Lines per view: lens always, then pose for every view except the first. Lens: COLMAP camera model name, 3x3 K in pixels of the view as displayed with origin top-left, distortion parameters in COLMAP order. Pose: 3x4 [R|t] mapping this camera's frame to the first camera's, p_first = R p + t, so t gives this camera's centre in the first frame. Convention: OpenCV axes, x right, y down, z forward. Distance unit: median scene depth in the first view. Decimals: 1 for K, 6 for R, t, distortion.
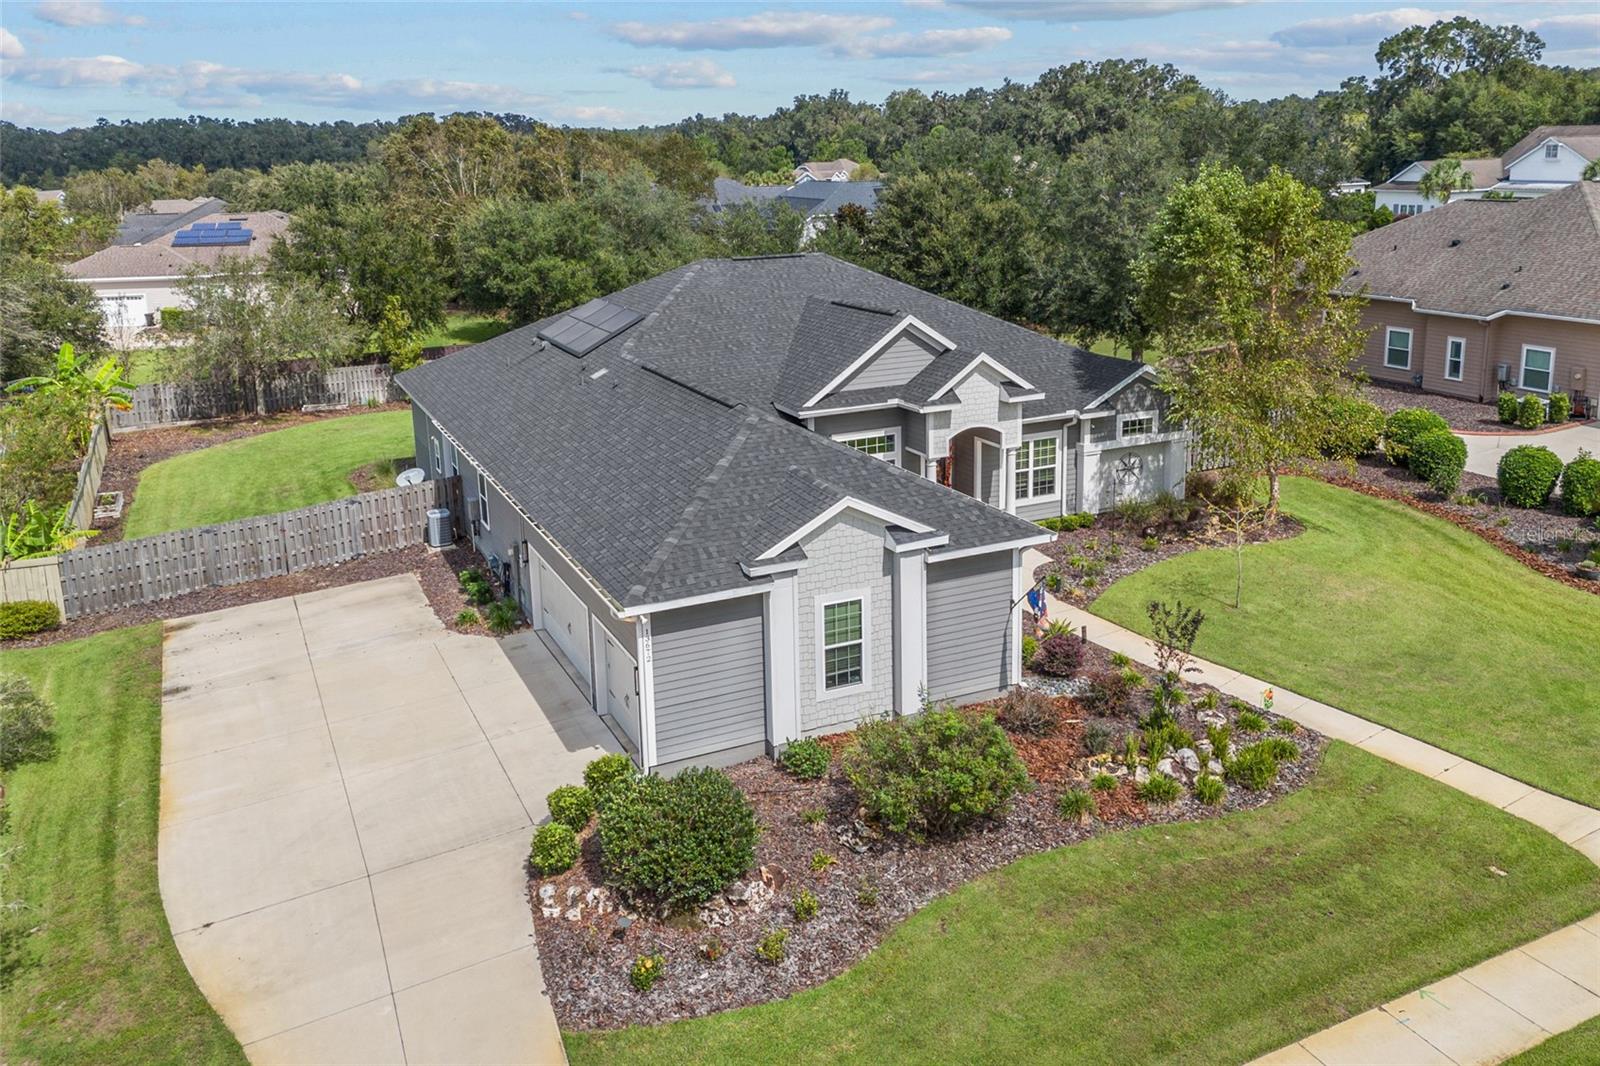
lens RADIAL K [[1261.0, 0, 824.9], [0, 1261.0, 475.7], [0, 0, 1]] dist [0.169691, -0.290029]
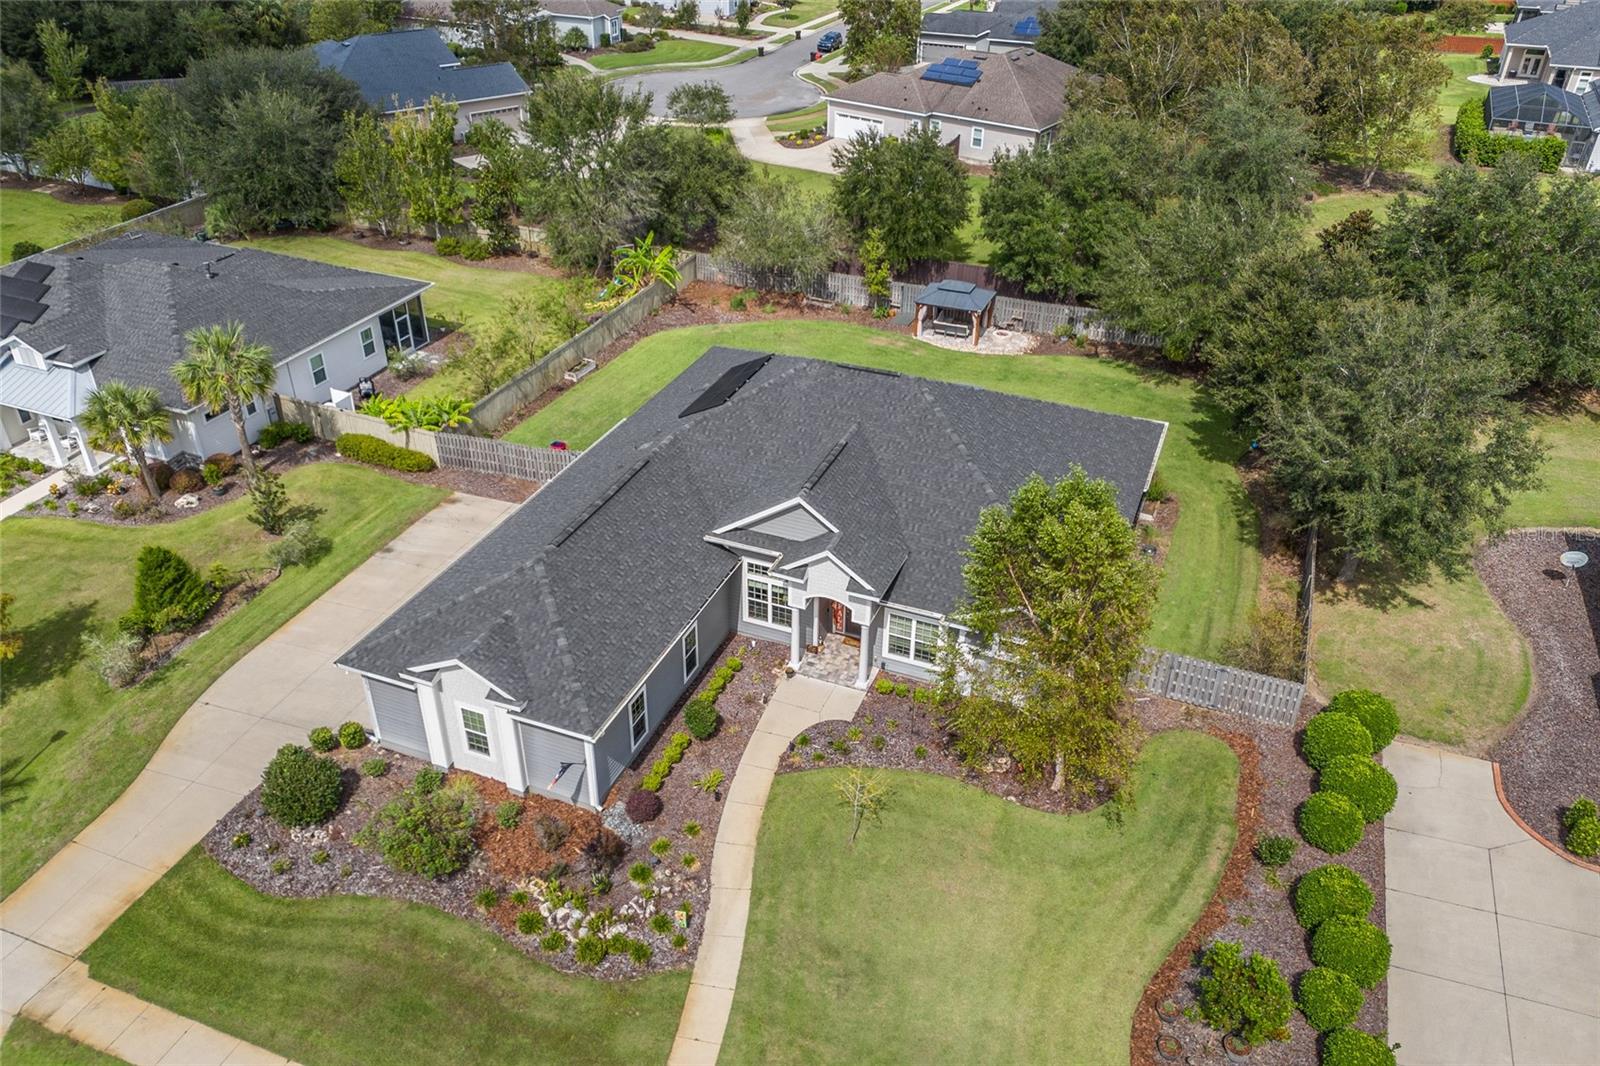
lens RADIAL K [[1185.0, 0, 824.2], [0, 1185.0, 536.5], [0, 0, 1]] dist [0.074222, -0.076362]
pose [[0.686996, 0.415647, -0.596049, 0.785091], [-0.217619, 0.900292, 0.376983, -0.530583], [0.693310, -0.129274, 0.708950, 0.197671]]
